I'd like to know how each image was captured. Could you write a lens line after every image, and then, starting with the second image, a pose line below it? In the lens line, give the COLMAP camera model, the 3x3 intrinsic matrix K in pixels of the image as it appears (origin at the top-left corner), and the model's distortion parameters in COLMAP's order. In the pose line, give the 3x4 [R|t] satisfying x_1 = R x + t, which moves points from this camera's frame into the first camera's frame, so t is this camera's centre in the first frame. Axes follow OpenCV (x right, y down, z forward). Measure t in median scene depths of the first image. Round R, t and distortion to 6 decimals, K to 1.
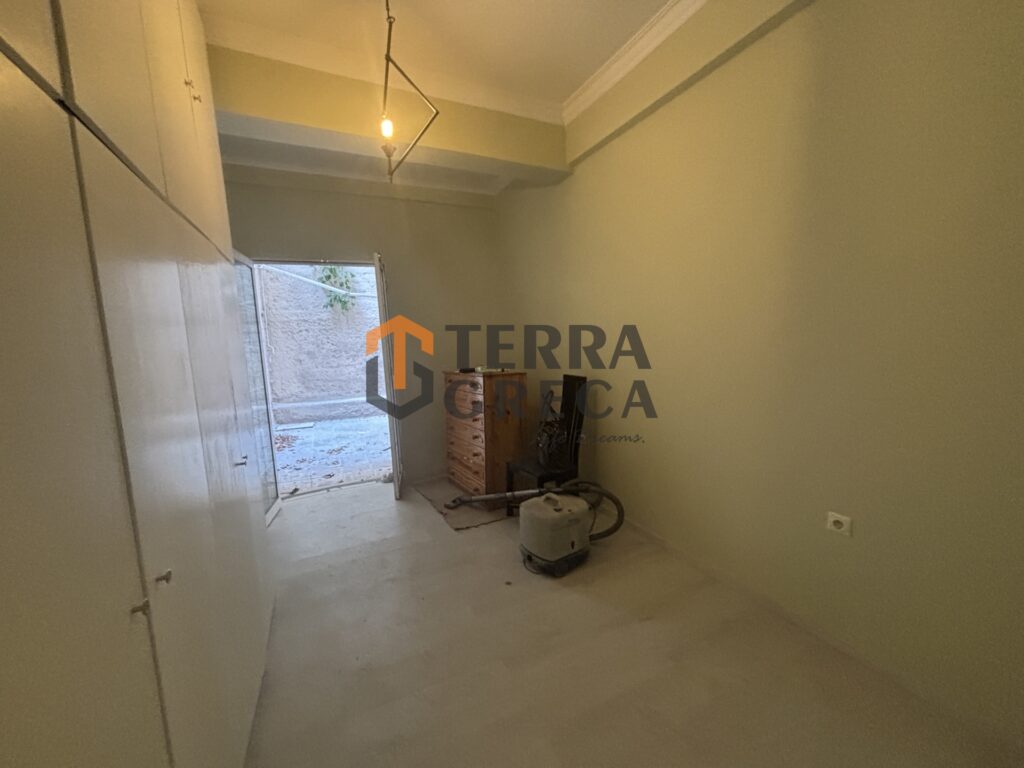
lens RADIAL K [[411.2, 0, 512.0], [0, 411.2, 384.0], [0, 0, 1]] dist [0.000305, 0.000005]
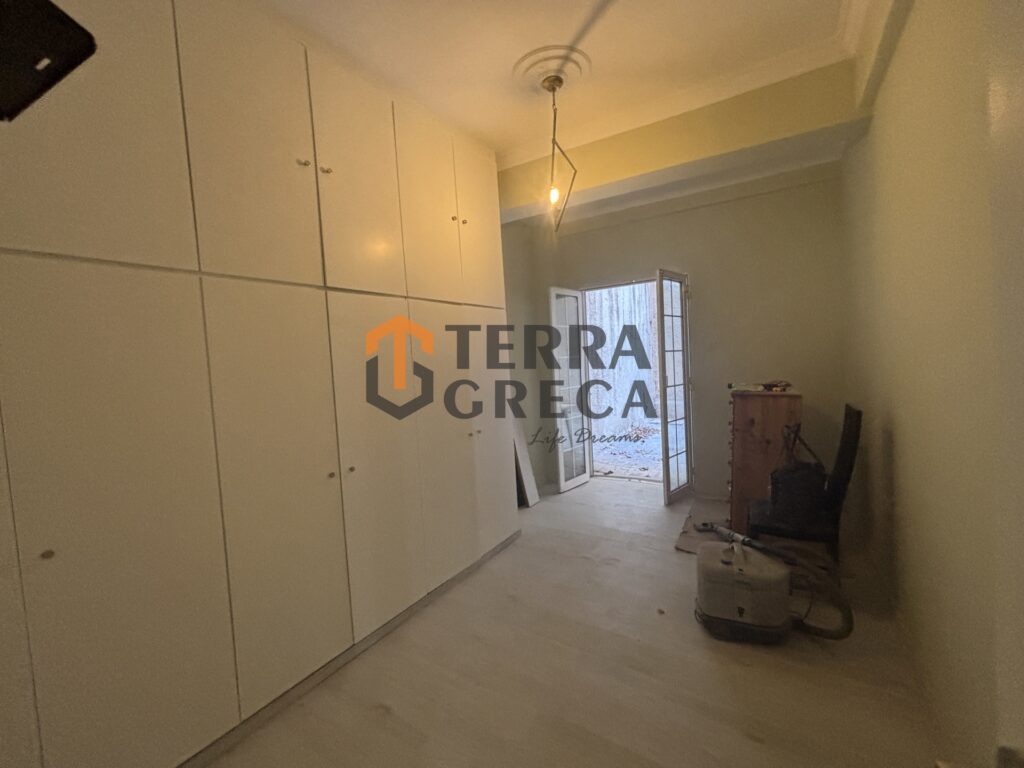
lens RADIAL K [[419.9, 0, 508.7], [0, 419.9, 384.6], [0, 0, 1]] dist [0.001665, -0.000022]
pose [[0.524675, 0.081206, -0.847420, 0.339343], [-0.069570, 0.996200, 0.052390, -0.041459], [0.848455, 0.031467, 0.528331, 0.091136]]
